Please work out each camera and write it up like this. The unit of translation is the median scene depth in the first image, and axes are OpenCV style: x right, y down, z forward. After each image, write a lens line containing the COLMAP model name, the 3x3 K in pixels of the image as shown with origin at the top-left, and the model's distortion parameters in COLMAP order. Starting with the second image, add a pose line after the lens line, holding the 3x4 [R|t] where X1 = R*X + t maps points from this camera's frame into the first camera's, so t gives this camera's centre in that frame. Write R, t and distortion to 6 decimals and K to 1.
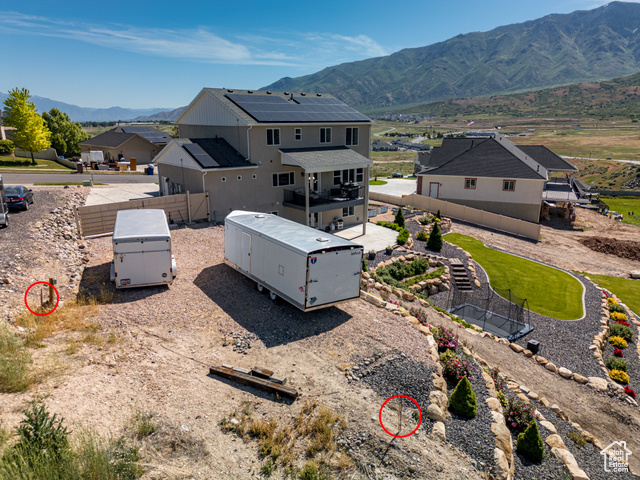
lens RADIAL K [[447.9, 0, 317.7], [0, 447.9, 238.6], [0, 0, 1]] dist [0.067937, -0.060406]
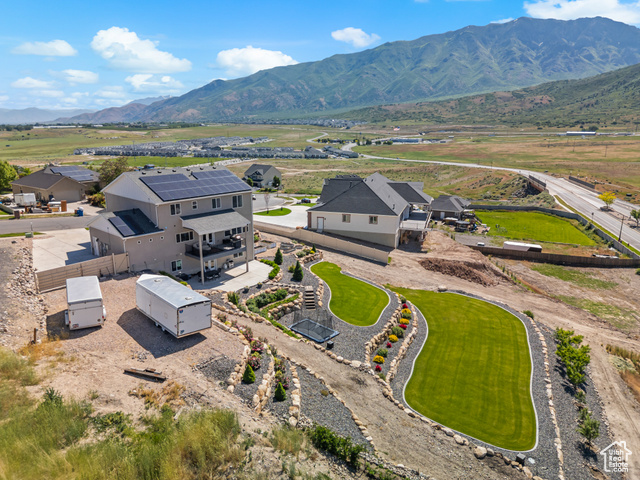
lens RADIAL K [[447.9, 0, 317.7], [0, 447.9, 238.6], [0, 0, 1]] dist [0.067937, -0.060406]
pose [[0.990395, -0.030090, 0.134954, 0.153911], [0.030780, 0.999522, -0.003027, -0.115638], [-0.134798, 0.007151, 0.990847, -0.486966]]
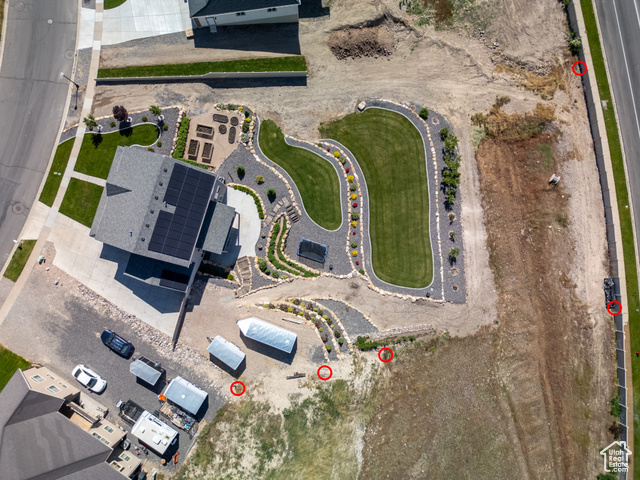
lens RADIAL K [[447.9, 0, 317.7], [0, 447.9, 238.6], [0, 0, 1]] dist [0.067937, -0.060406]
pose [[0.837709, -0.545385, 0.028256, 0.302794], [0.141374, 0.266544, 0.953398, -1.936232], [-0.527500, -0.794676, 0.300390, 0.217598]]
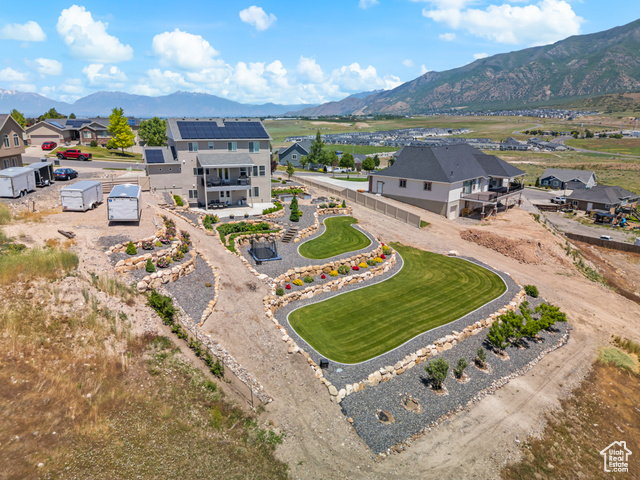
lens RADIAL K [[447.9, 0, 317.7], [0, 447.9, 238.6], [0, 0, 1]] dist [0.067937, -0.060406]
pose [[0.953761, 0.087739, -0.287474, 0.916817], [-0.084702, 0.996141, 0.023011, 0.050127], [0.288383, 0.002403, 0.957512, -0.563652]]
